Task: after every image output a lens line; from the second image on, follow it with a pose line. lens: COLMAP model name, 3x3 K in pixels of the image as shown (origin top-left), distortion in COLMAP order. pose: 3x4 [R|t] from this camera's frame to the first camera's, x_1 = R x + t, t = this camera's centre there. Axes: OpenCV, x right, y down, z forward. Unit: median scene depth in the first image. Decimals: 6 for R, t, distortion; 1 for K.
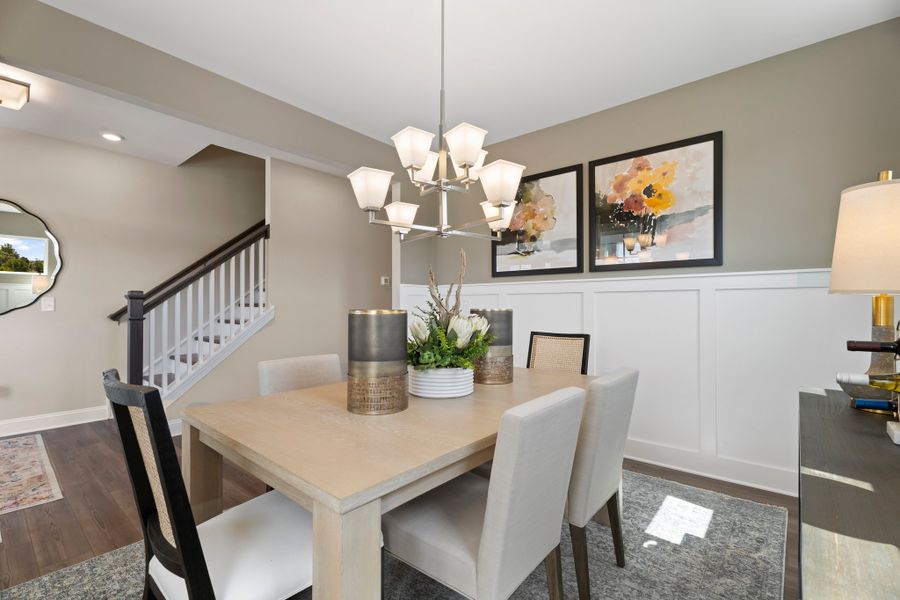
lens RADIAL K [[407.8, 0, 449.7], [0, 407.8, 301.8], [0, 0, 1]] dist [-0.001225, -0.000089]
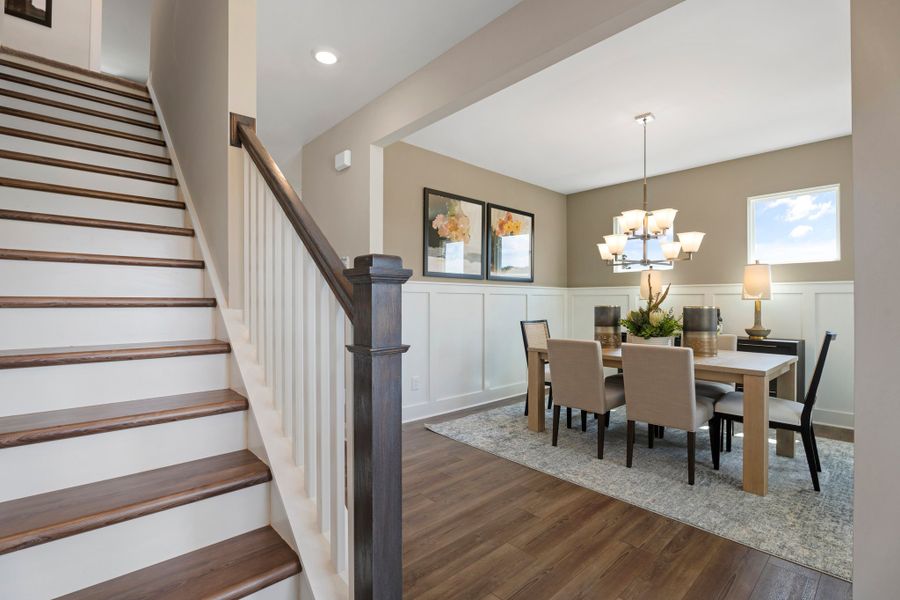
lens RADIAL K [[407.8, 0, 449.9], [0, 407.8, 302.2], [0, 0, 1]] dist [-0.001225, -0.000089]
pose [[0.126533, 0.003031, 0.991958, -1.068272], [-0.007848, 0.999967, -0.002054, 0.008966], [-0.991931, -0.007525, 0.126553, 0.932628]]
